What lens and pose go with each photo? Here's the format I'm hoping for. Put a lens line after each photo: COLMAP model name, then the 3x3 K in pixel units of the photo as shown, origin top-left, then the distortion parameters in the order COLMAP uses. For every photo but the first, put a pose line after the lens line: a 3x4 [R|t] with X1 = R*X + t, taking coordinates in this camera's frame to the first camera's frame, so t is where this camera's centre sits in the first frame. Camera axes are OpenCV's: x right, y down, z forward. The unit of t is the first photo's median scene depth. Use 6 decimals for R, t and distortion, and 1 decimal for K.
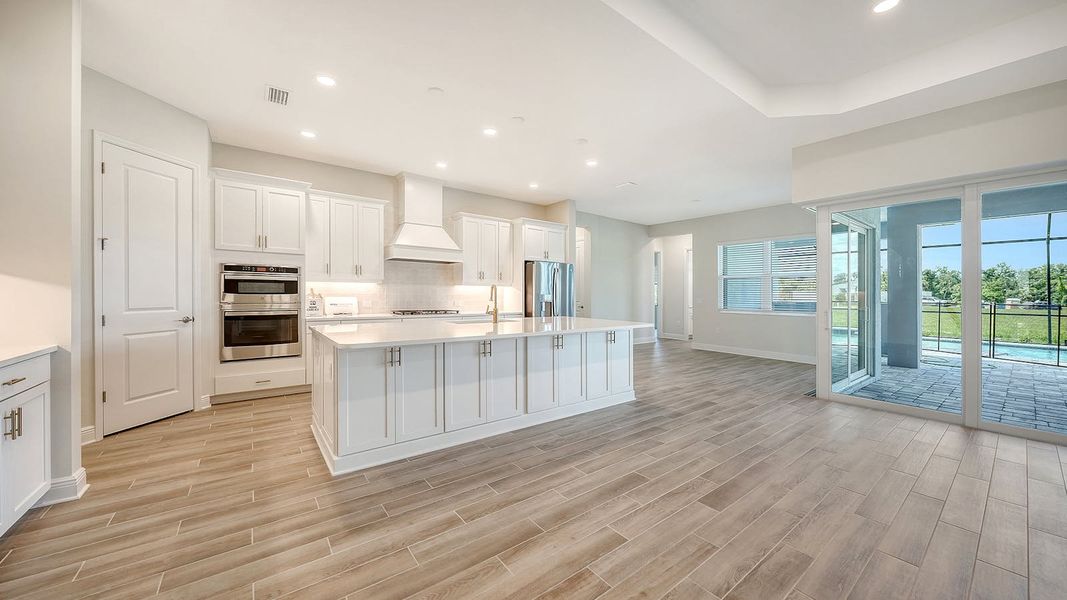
lens RADIAL K [[374.3, 0, 531.4], [0, 374.3, 296.3], [0, 0, 1]] dist [0.001842, -0.000049]
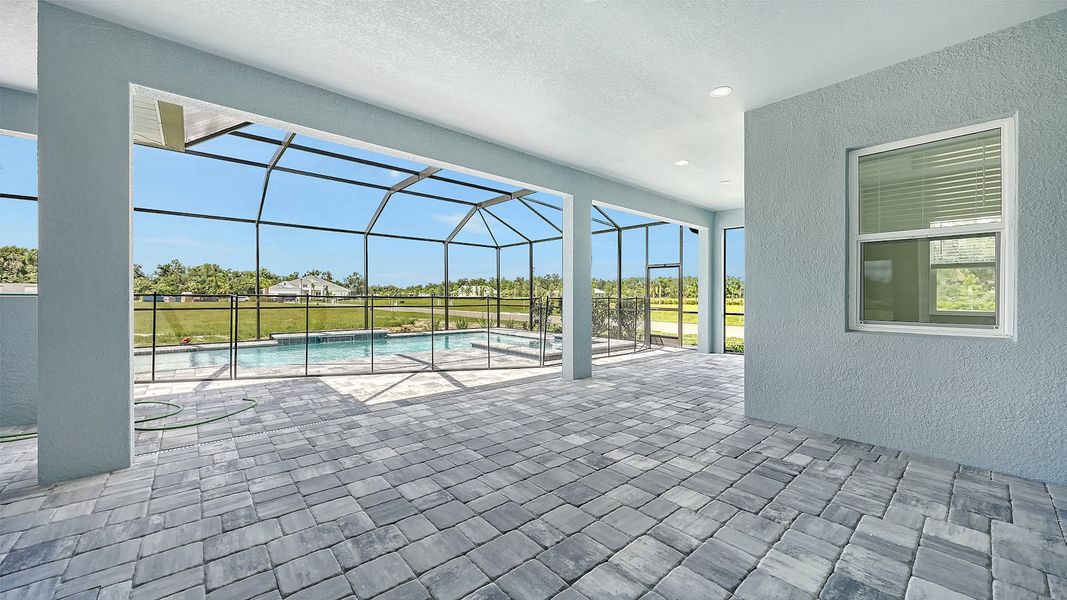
lens RADIAL K [[391.5, 0, 531.2], [0, 391.5, 293.3], [0, 0, 1]] dist [0.000614, 0.000037]
pose [[-0.066946, -0.007008, 0.997732, 0.974682], [0.000390, 0.999975, 0.007050, 0.029805], [-0.997757, 0.000861, -0.066942, 1.006946]]
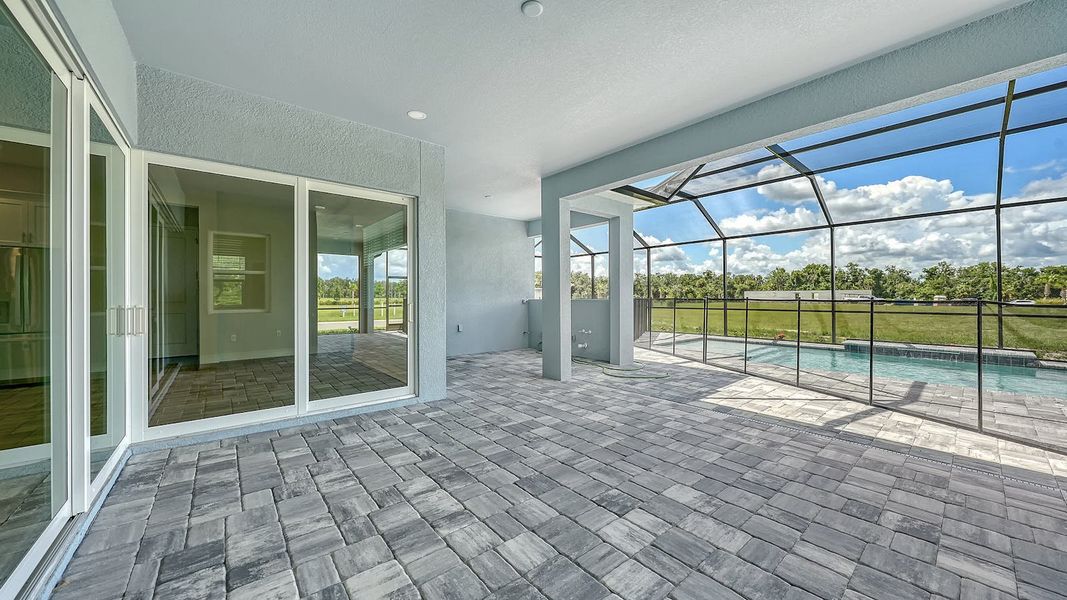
lens RADIAL K [[372.7, 0, 528.7], [0, 372.7, 298.0], [0, 0, 1]] dist [-0.004302, 0.000055]
pose [[0.998956, -0.013411, 0.043672, 1.489350], [0.013640, 0.999895, -0.004956, 0.038770], [-0.043601, 0.005546, 0.999034, 0.341718]]
